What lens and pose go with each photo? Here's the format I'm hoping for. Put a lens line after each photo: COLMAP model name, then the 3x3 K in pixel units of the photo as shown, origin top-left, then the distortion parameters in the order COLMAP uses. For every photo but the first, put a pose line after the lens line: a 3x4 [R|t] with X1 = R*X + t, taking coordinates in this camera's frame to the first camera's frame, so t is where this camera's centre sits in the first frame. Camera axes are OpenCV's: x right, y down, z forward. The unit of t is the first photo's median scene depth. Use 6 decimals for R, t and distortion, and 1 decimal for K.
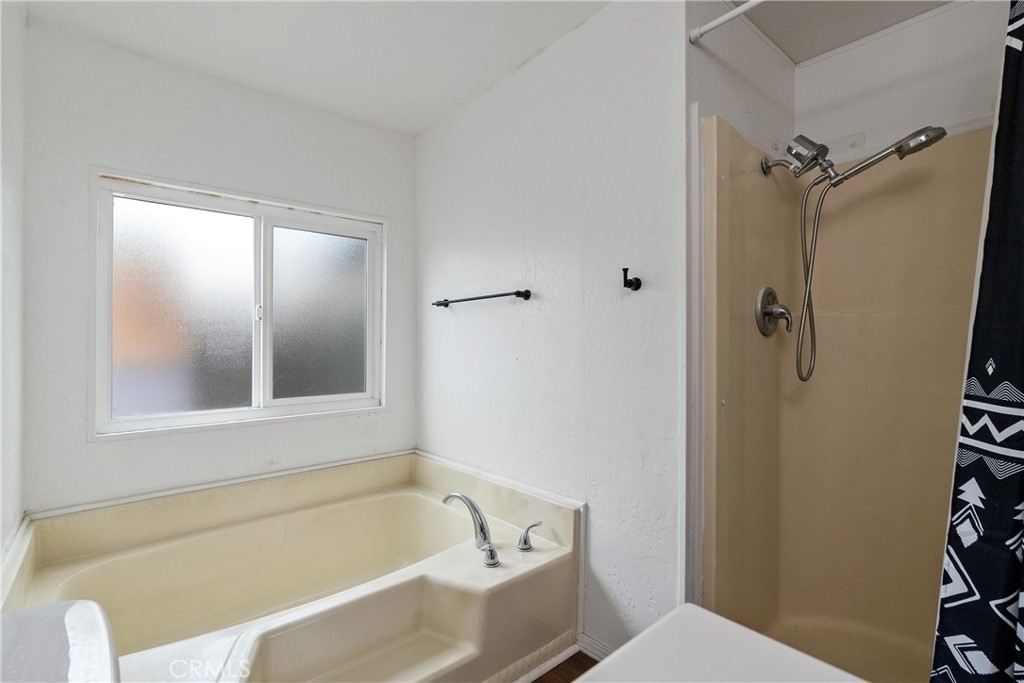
lens RADIAL K [[465.1, 0, 510.3], [0, 465.1, 330.7], [0, 0, 1]] dist [-0.001736, 0.000100]
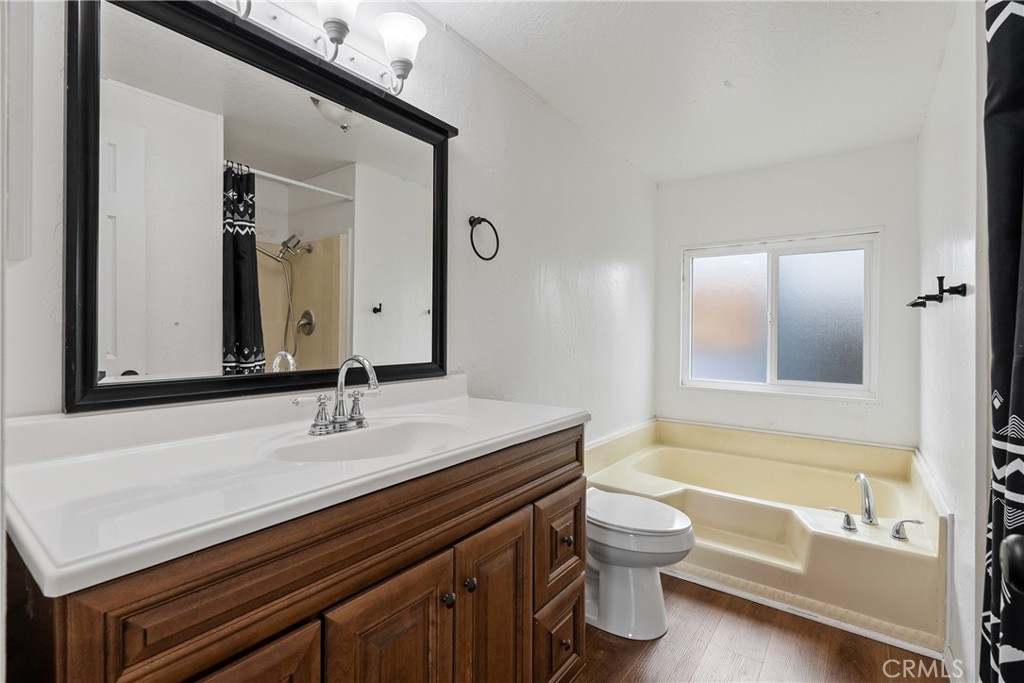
lens RADIAL K [[470.4, 0, 511.1], [0, 470.4, 335.0], [0, 0, 1]] dist [-0.007103, 0.001340]
pose [[0.190206, 0.016731, -0.981602, 0.836973], [0.023008, 0.999504, 0.021494, -0.042552], [0.981475, -0.026673, 0.189727, -0.064107]]
